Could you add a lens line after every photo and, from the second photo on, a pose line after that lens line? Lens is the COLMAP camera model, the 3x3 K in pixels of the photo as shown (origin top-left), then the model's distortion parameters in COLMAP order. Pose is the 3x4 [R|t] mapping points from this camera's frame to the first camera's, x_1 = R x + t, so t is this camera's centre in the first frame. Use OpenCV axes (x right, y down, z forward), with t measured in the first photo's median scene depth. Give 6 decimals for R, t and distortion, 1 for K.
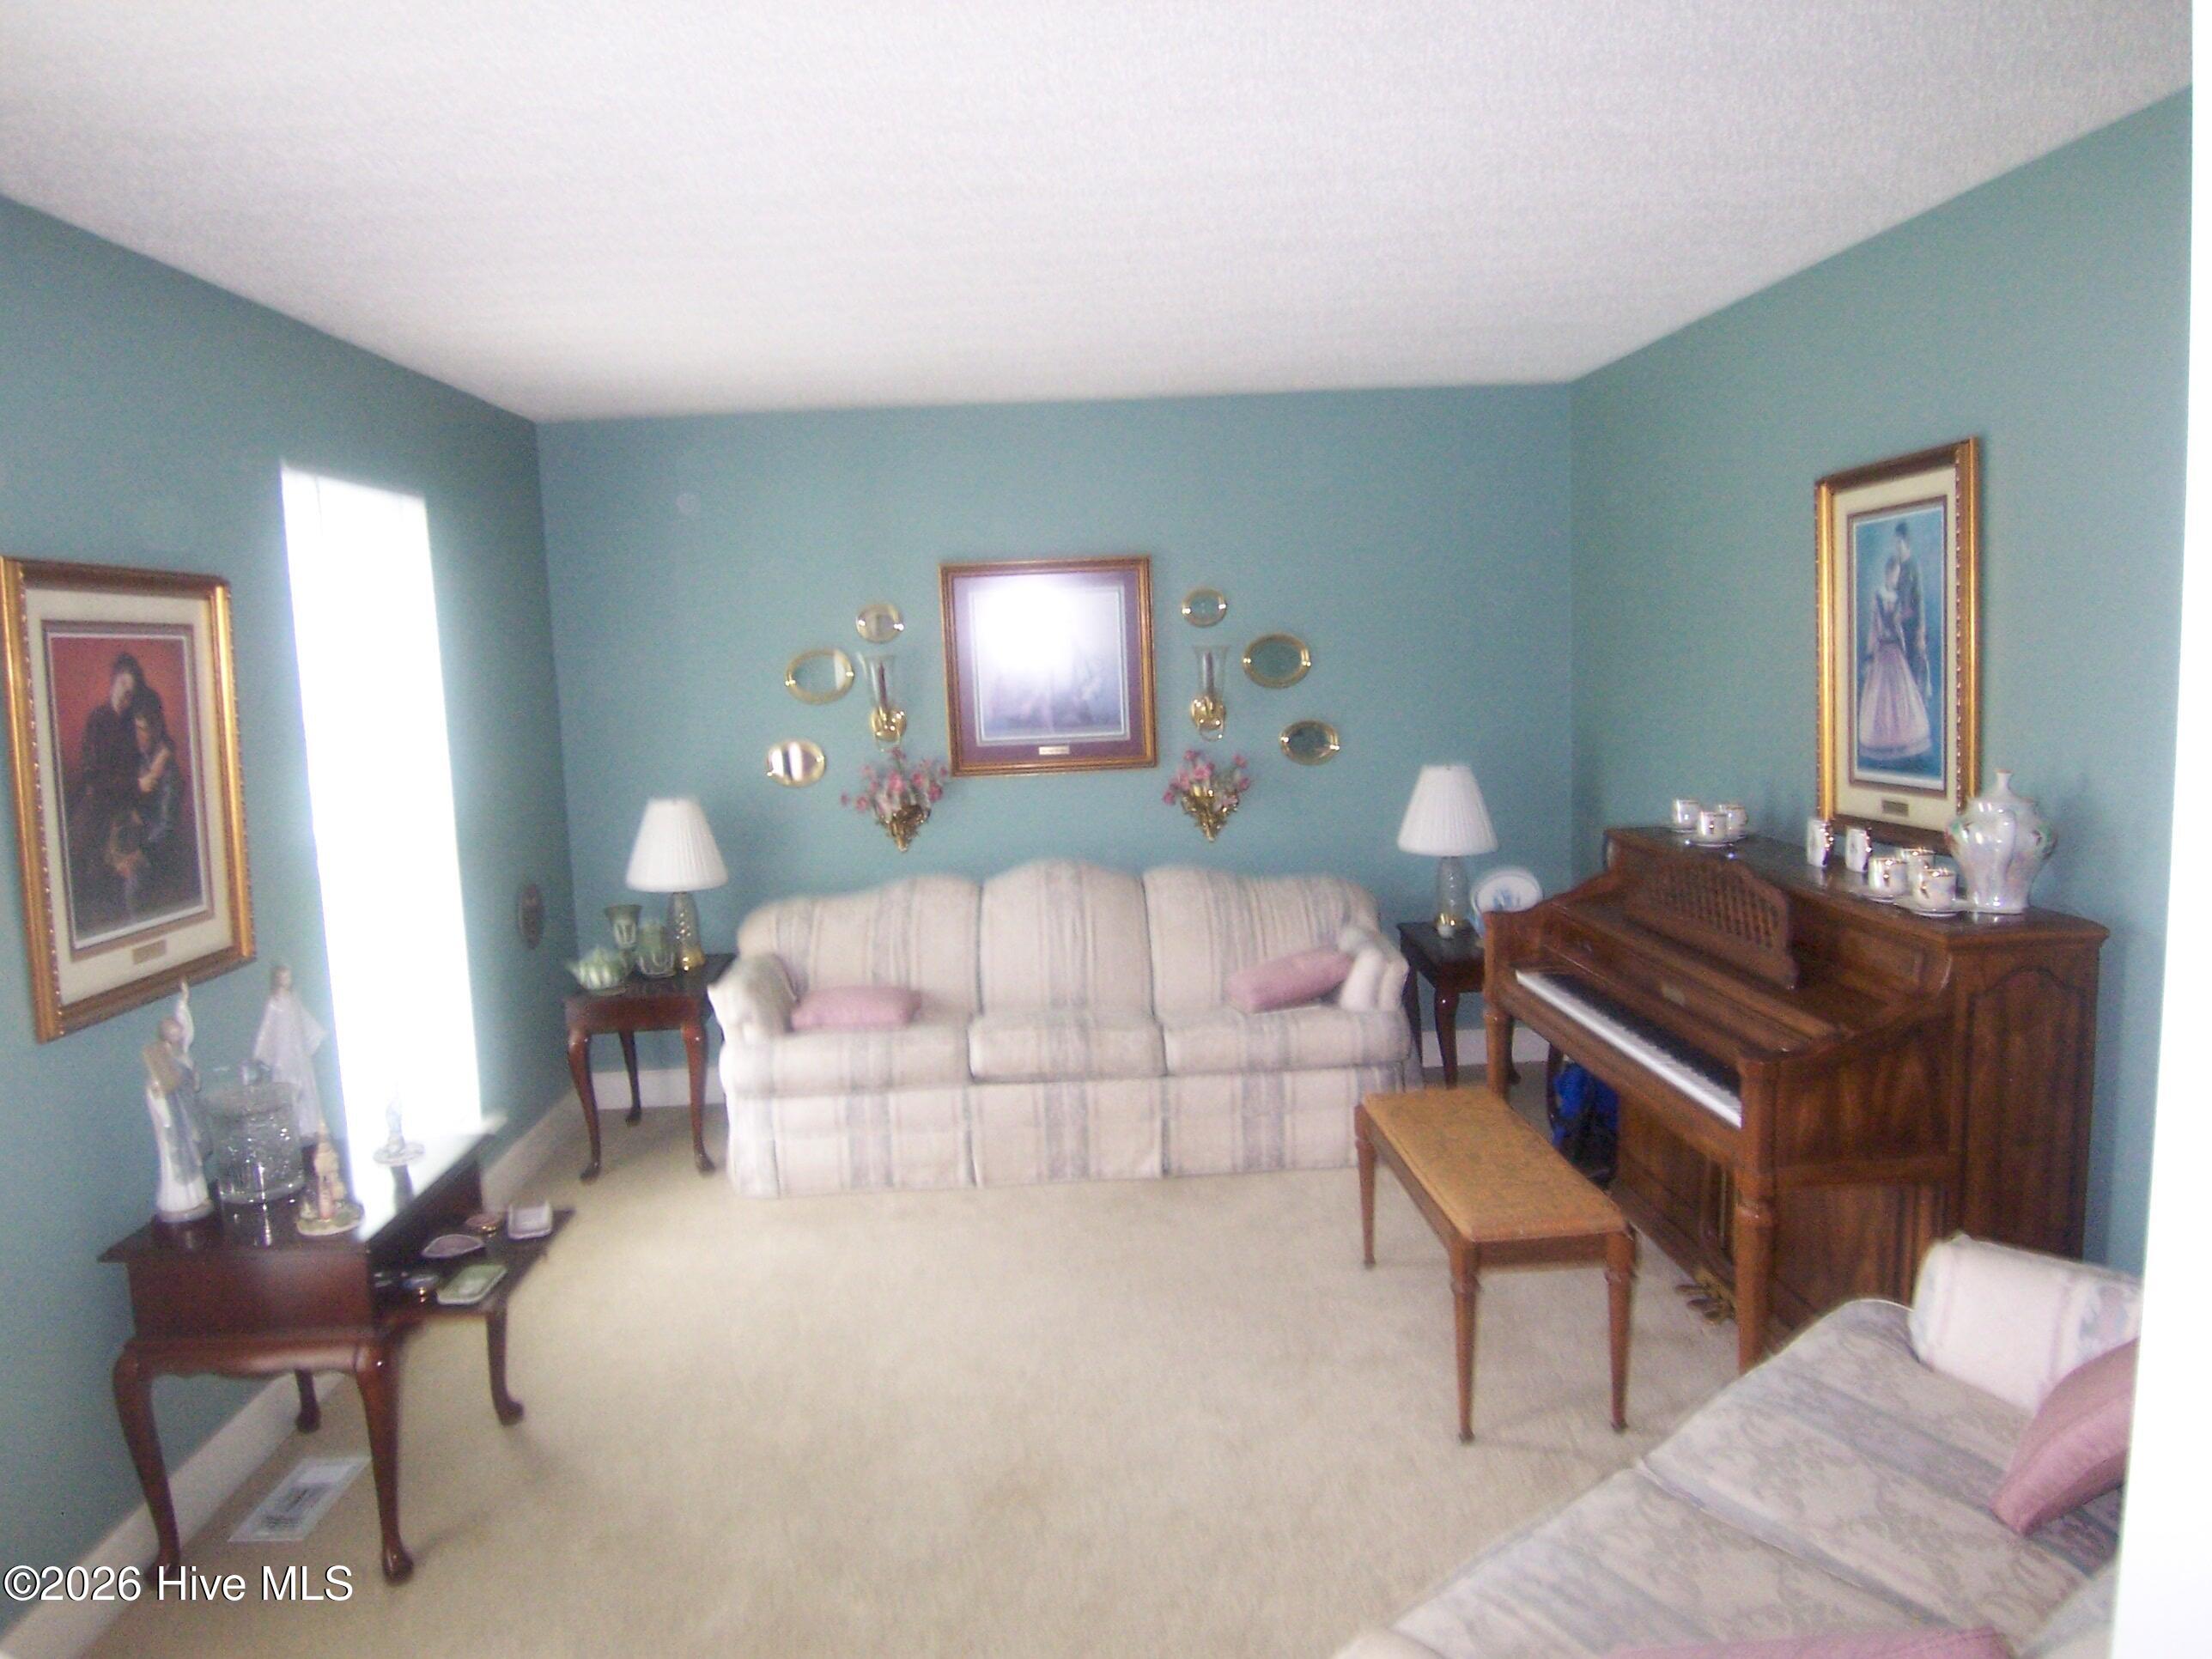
lens RADIAL K [[1529.4, 0, 1091.6], [0, 1529.4, 837.8], [0, 0, 1]] dist [-0.045025, -0.006860]
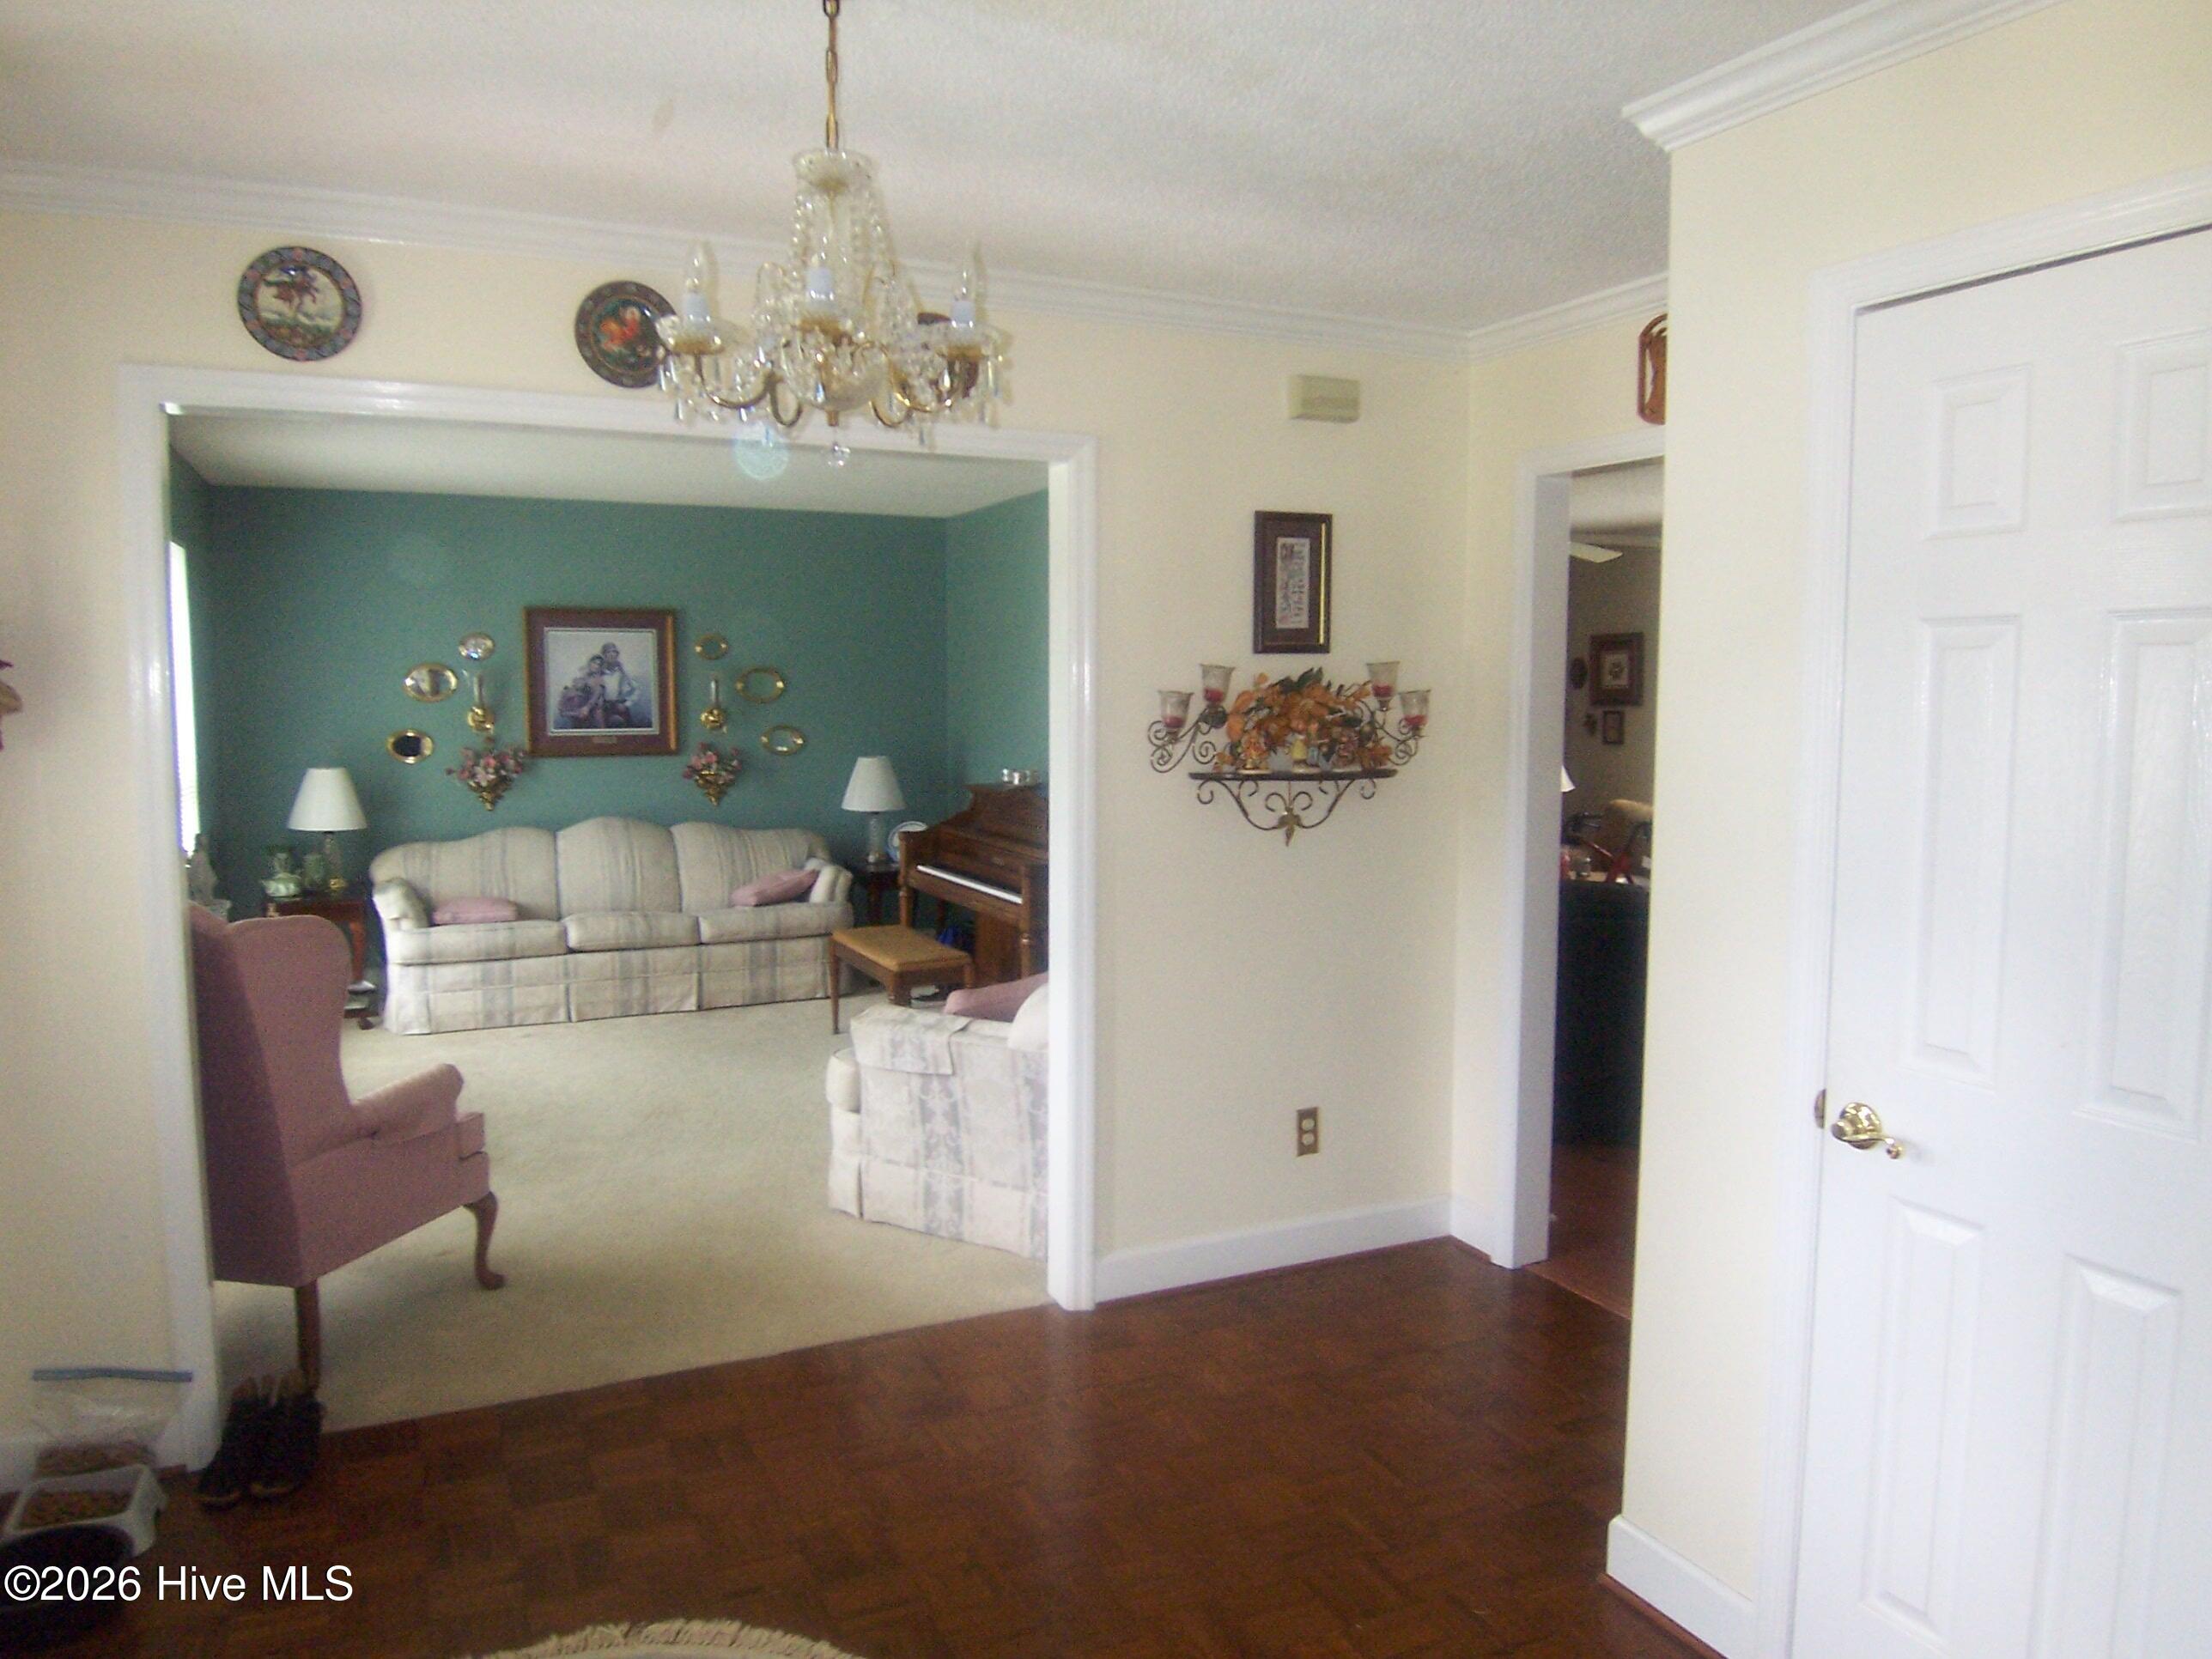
lens RADIAL K [[1529.4, 0, 1091.6], [0, 1529.4, 837.8], [0, 0, 1]] dist [-0.045025, -0.006860]
pose [[0.927108, 0.007146, 0.374726, -0.150764], [0.002811, 0.999657, -0.026020, 0.079565], [-0.374784, 0.025176, 0.926770, -0.546887]]
